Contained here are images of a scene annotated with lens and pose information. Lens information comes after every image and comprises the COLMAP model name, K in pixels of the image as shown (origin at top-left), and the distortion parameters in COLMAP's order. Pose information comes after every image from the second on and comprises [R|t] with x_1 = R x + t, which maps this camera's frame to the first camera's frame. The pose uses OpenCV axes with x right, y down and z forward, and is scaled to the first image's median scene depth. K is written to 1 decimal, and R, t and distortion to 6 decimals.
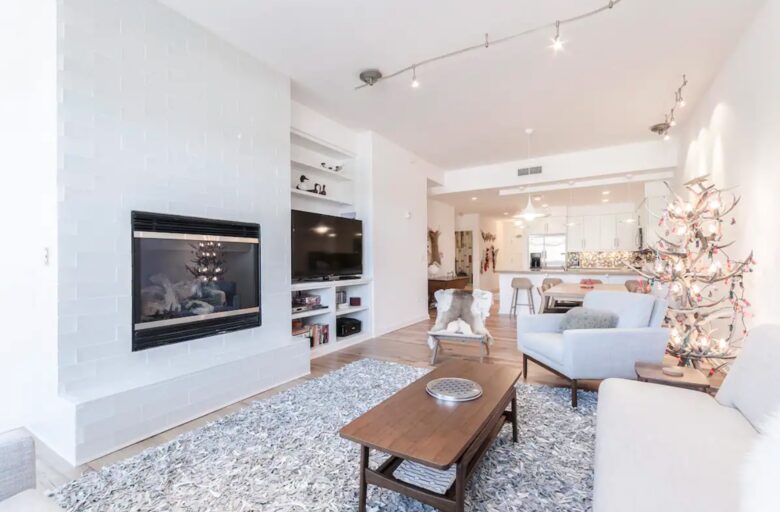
lens RADIAL K [[354.4, 0, 390.0], [0, 354.4, 256.0], [0, 0, 1]] dist [0.000043, 0.000004]
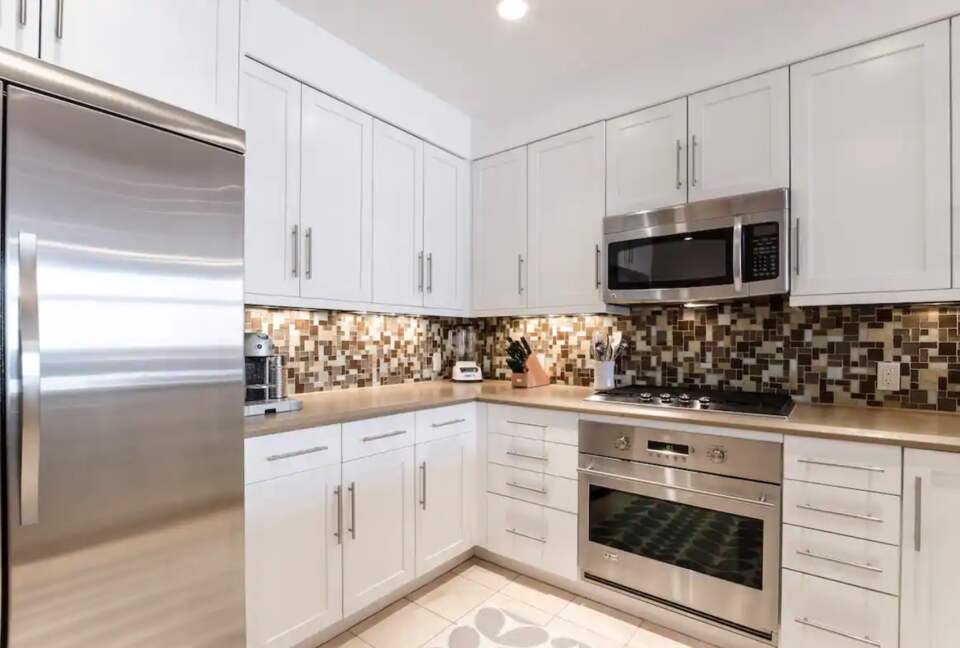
lens RADIAL K [[464.0, 0, 480.9], [0, 464.0, 341.1], [0, 0, 1]] dist [0.000269, 0.000055]
pose [[0.122384, 0.011310, 0.992418, 0.346363], [-0.015556, 0.999834, -0.009476, 0.005336], [-0.992361, -0.014279, 0.122540, 0.885449]]
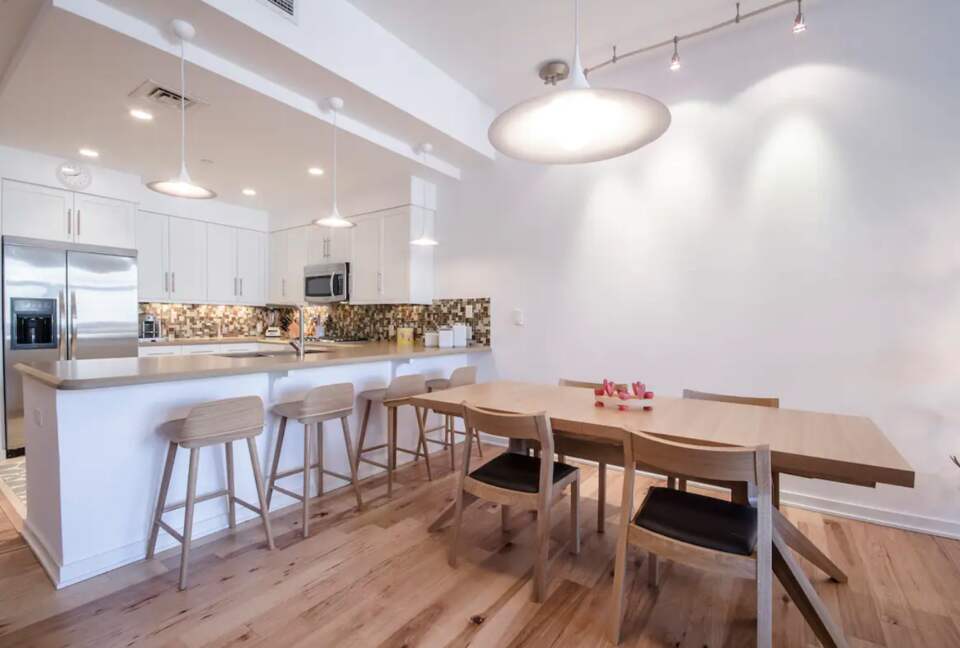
lens RADIAL K [[435.5, 0, 481.0], [0, 435.5, 333.0], [0, 0, 1]] dist [-0.002895, -0.000811]
pose [[0.067962, -0.014832, 0.997578, 0.060867], [-0.020511, 0.999657, 0.016261, 0.008484], [-0.997477, -0.021566, 0.067634, 0.594360]]
